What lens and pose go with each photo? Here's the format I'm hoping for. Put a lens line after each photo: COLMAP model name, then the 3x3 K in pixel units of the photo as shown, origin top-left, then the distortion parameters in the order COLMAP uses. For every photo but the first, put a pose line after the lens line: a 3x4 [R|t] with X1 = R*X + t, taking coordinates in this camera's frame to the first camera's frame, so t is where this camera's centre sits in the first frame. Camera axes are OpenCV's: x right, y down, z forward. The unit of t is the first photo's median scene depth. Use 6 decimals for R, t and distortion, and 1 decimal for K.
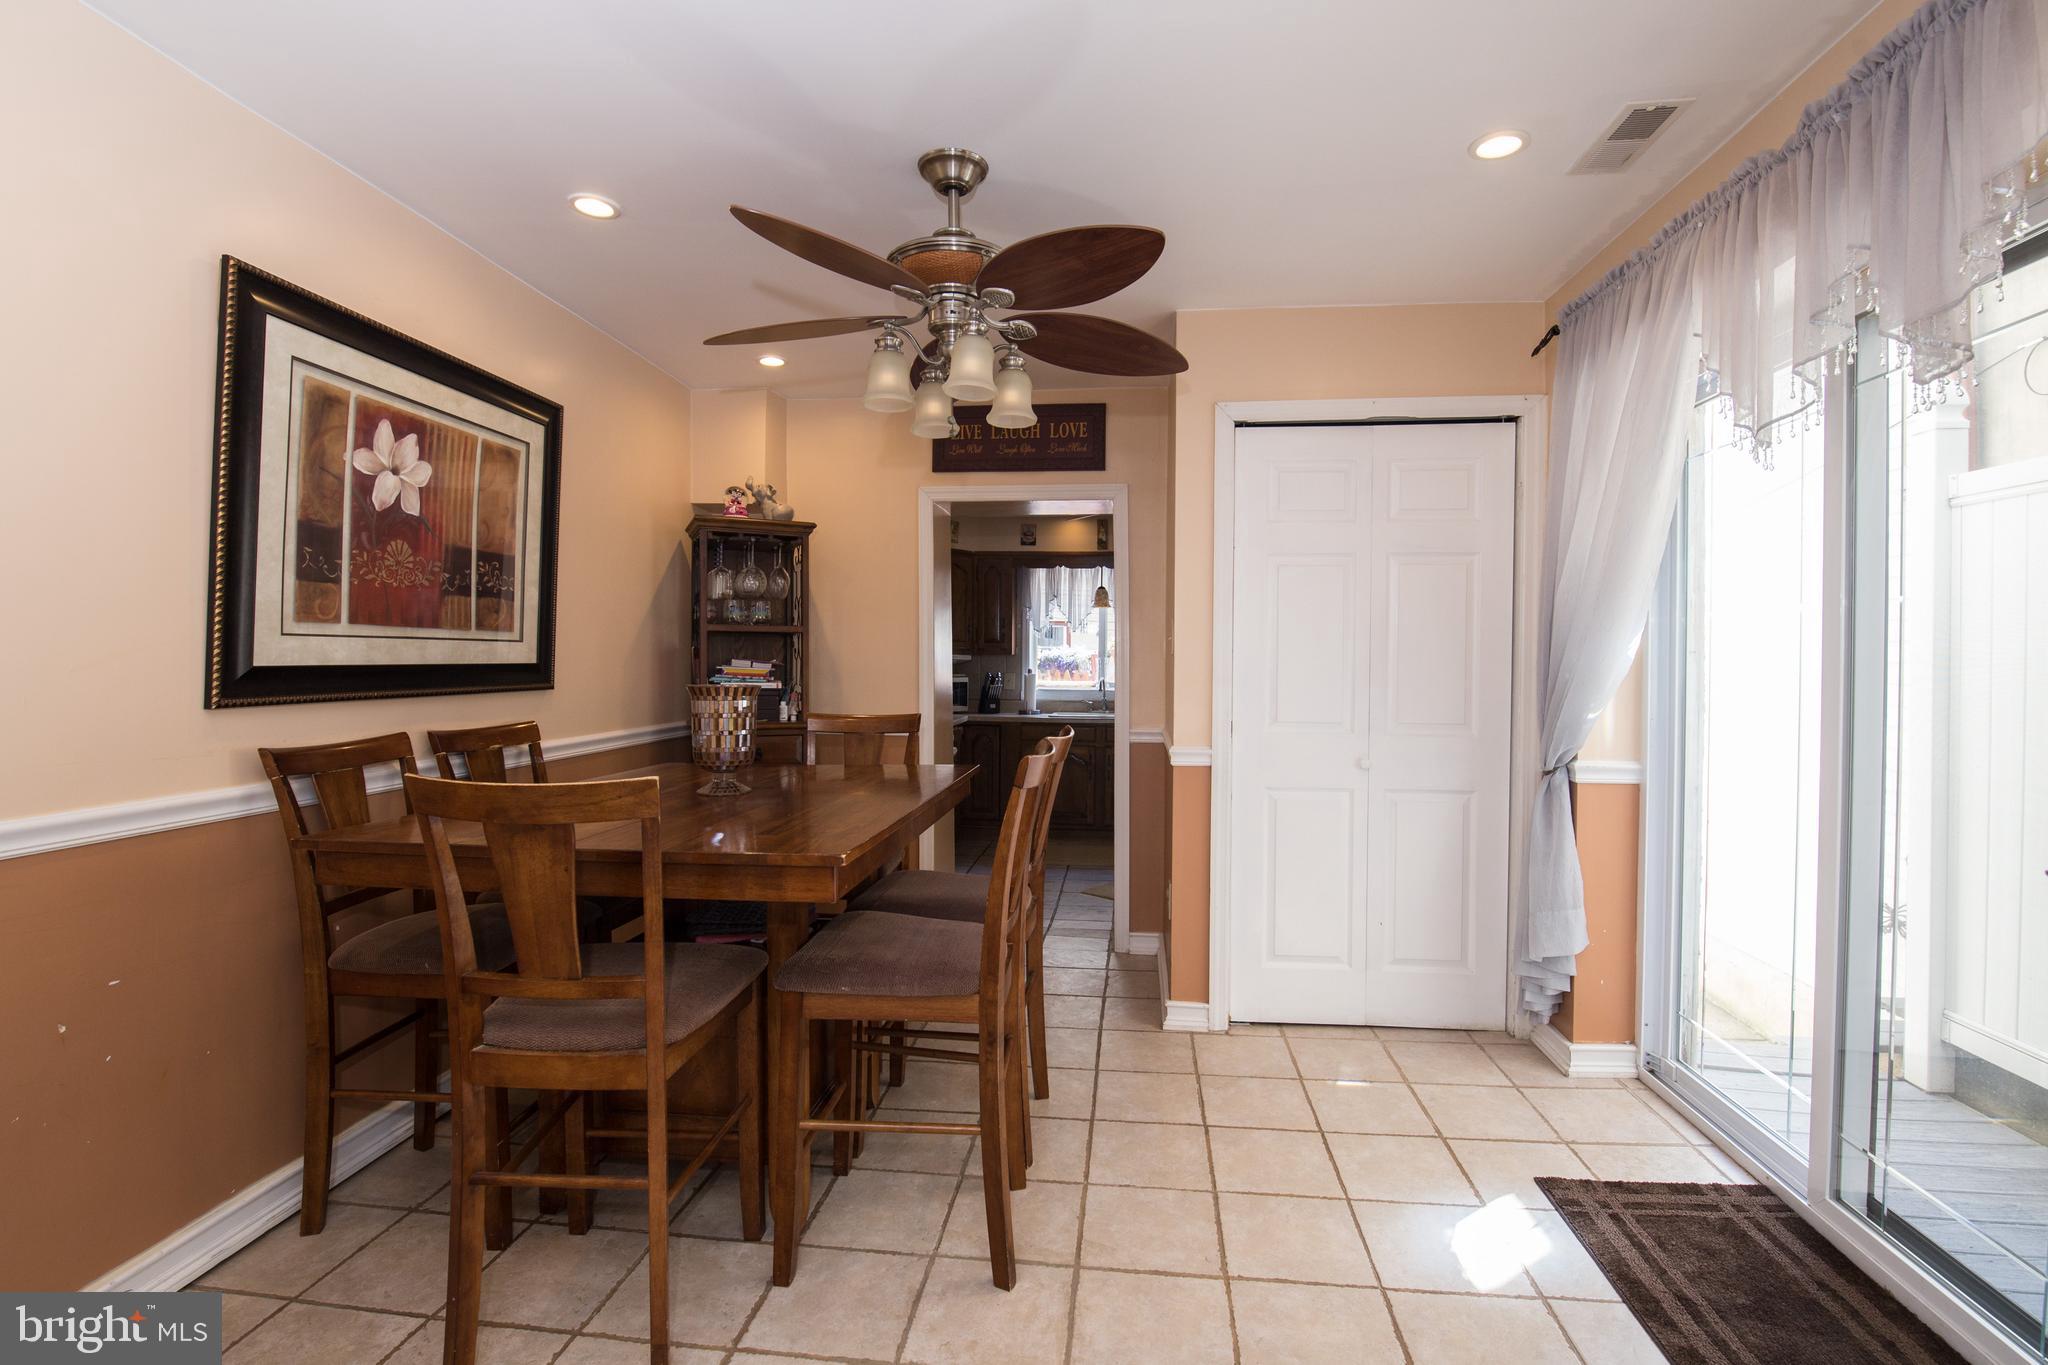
lens RADIAL K [[901.7, 0, 1035.6], [0, 901.7, 664.5], [0, 0, 1]] dist [0.000546, -0.010714]
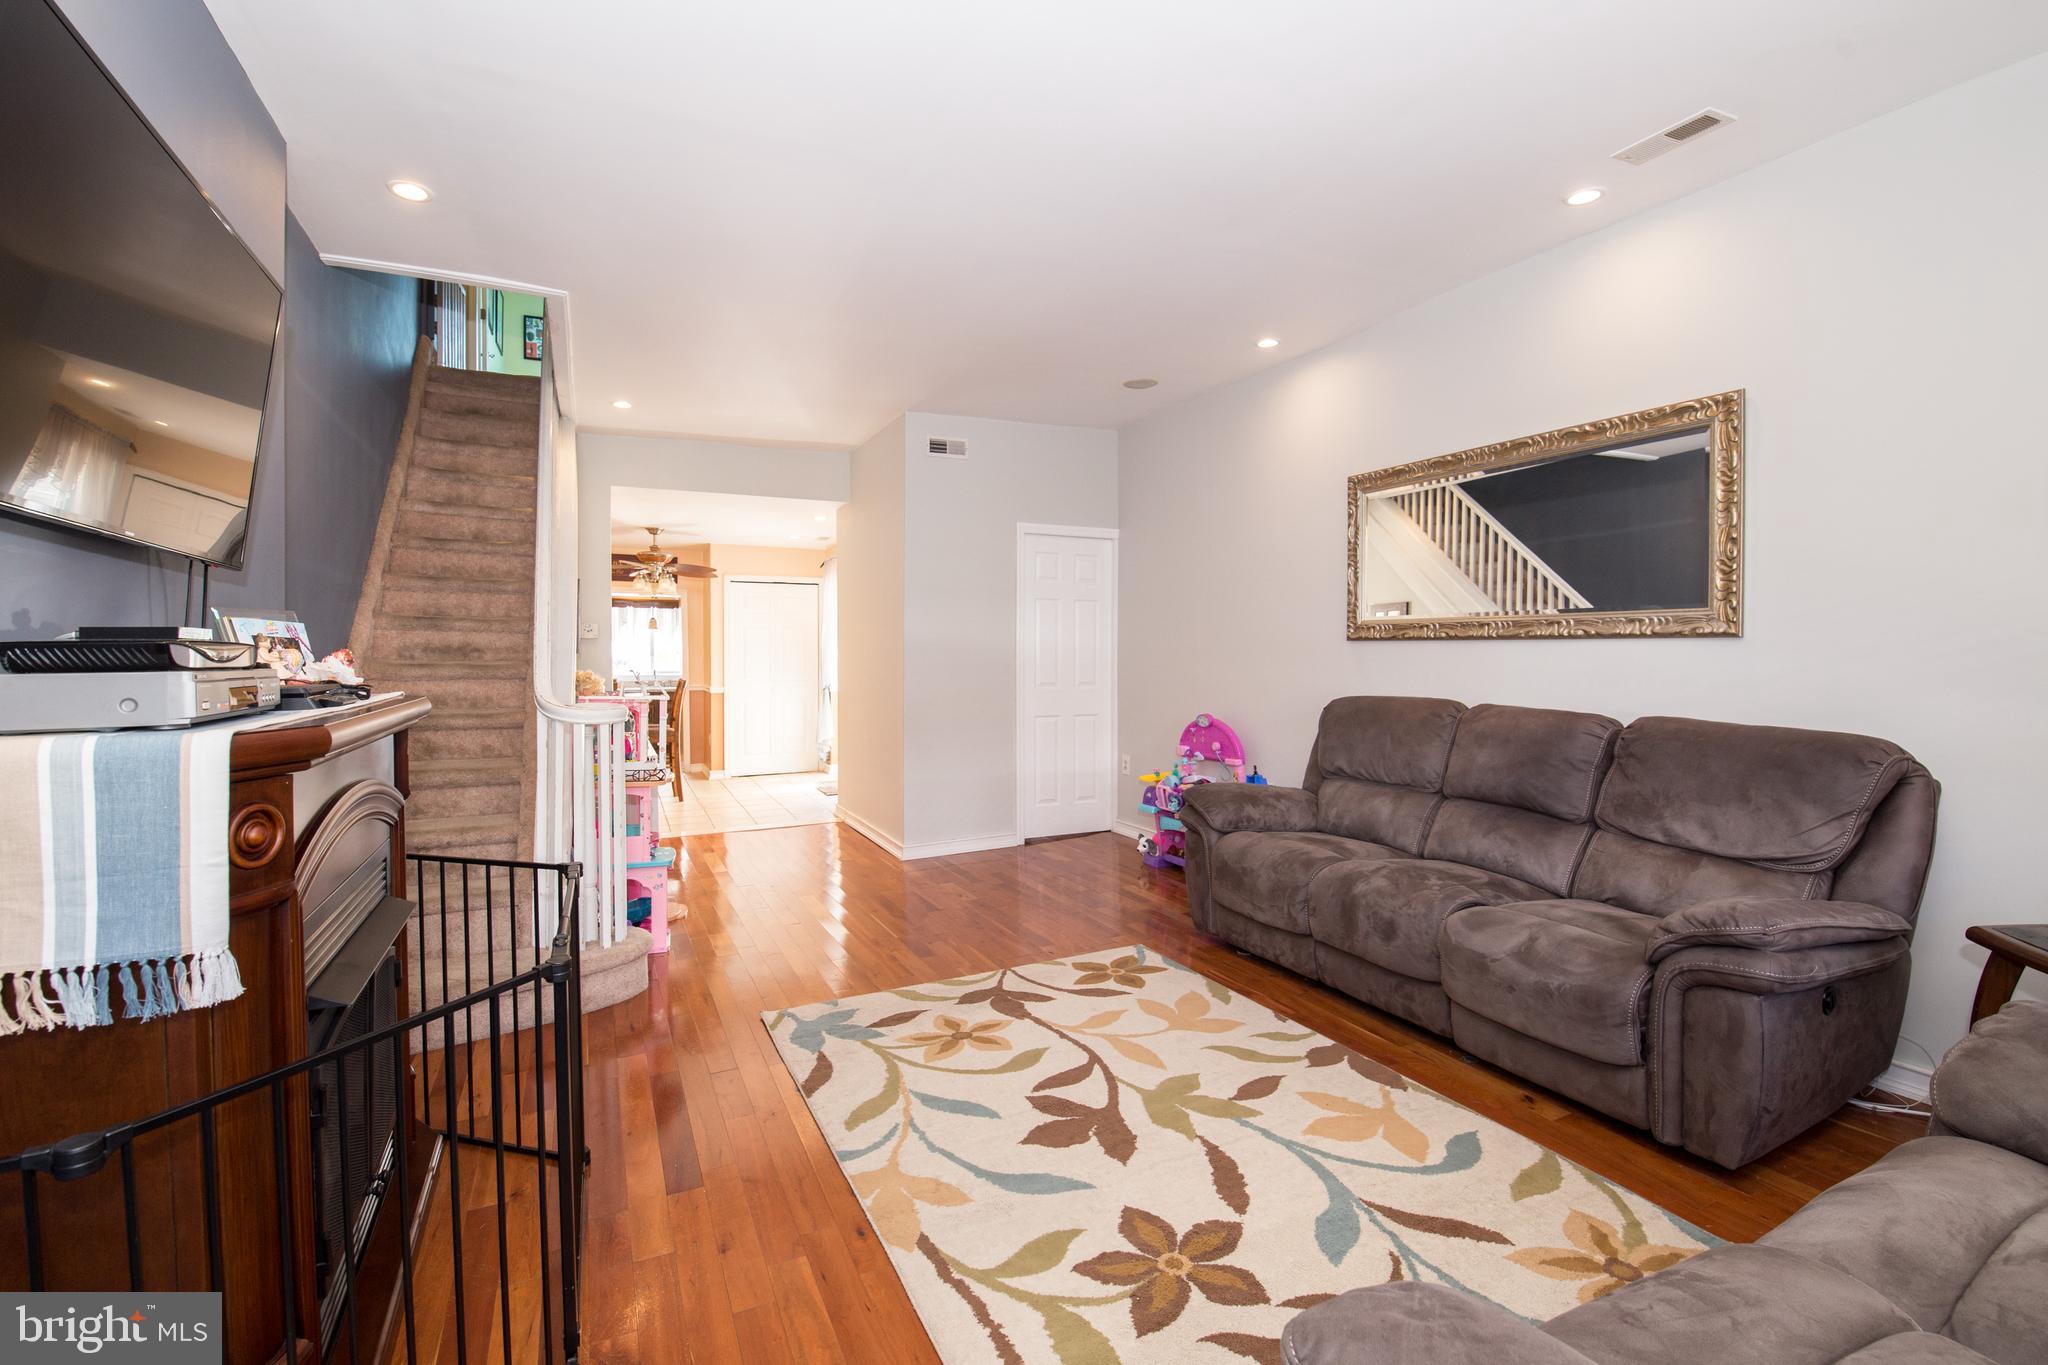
lens RADIAL K [[895.9, 0, 1026.9], [0, 895.9, 667.1], [0, 0, 1]] dist [0.000194, -0.012649]
pose [[0.853657, -0.012356, 0.520689, -0.609134], [0.008355, 0.999915, 0.010031, 0.003990], [-0.520769, -0.004212, 0.853687, -2.543125]]
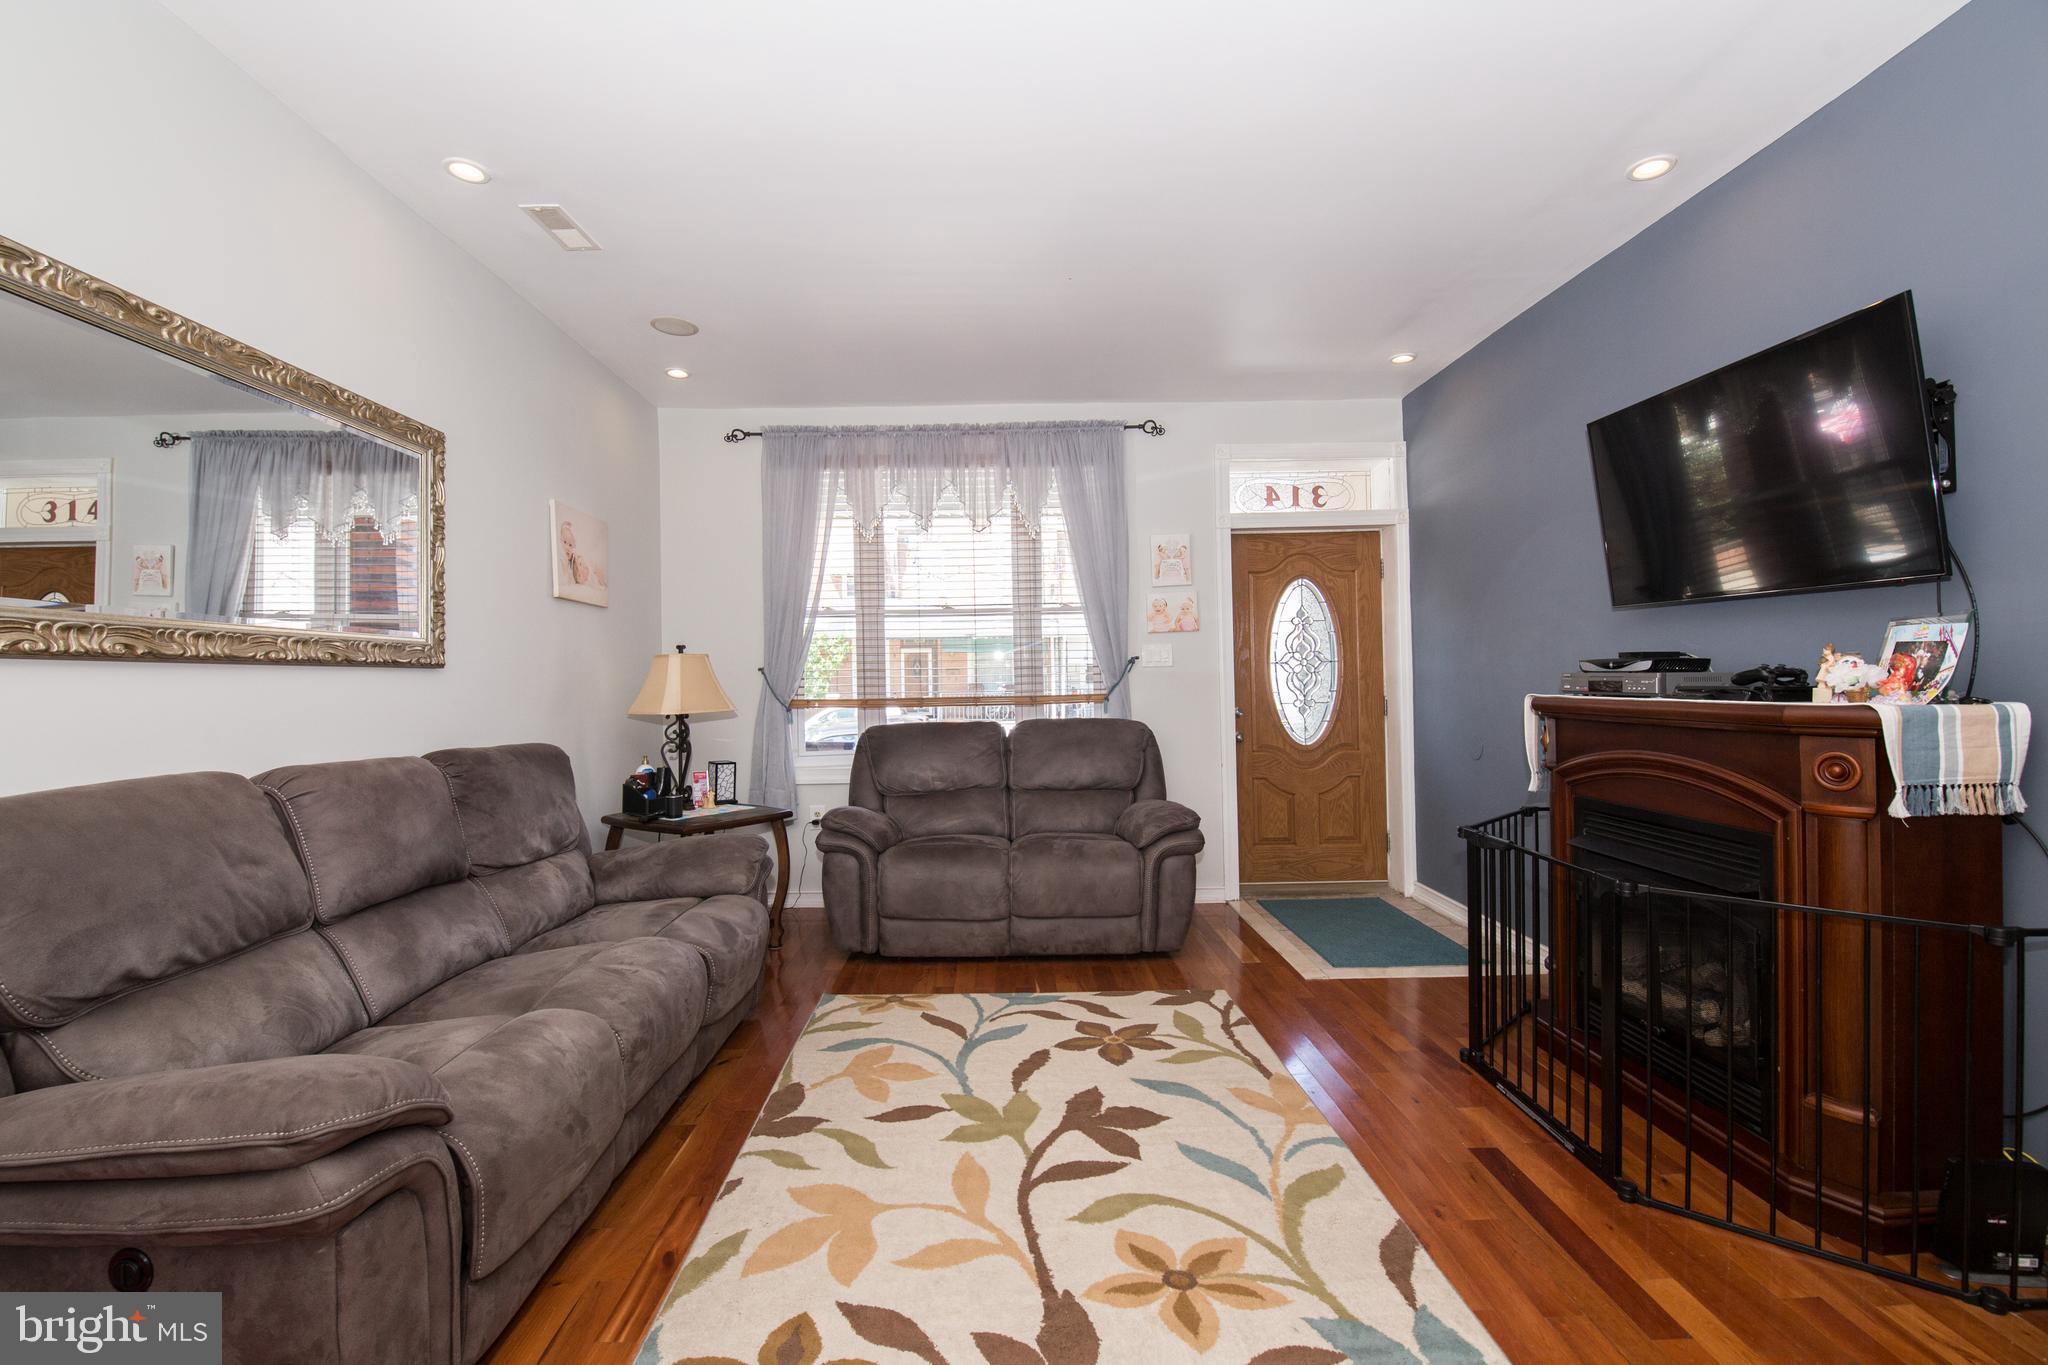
lens RADIAL K [[891.3, 0, 1018.6], [0, 891.3, 666.0], [0, 0, 1]] dist [-0.000235, -0.010521]
pose [[-0.993575, 0.011548, -0.112583, 0.123176], [0.012032, 0.999921, -0.003621, -0.003439], [0.112533, -0.004953, -0.993636, -0.804405]]
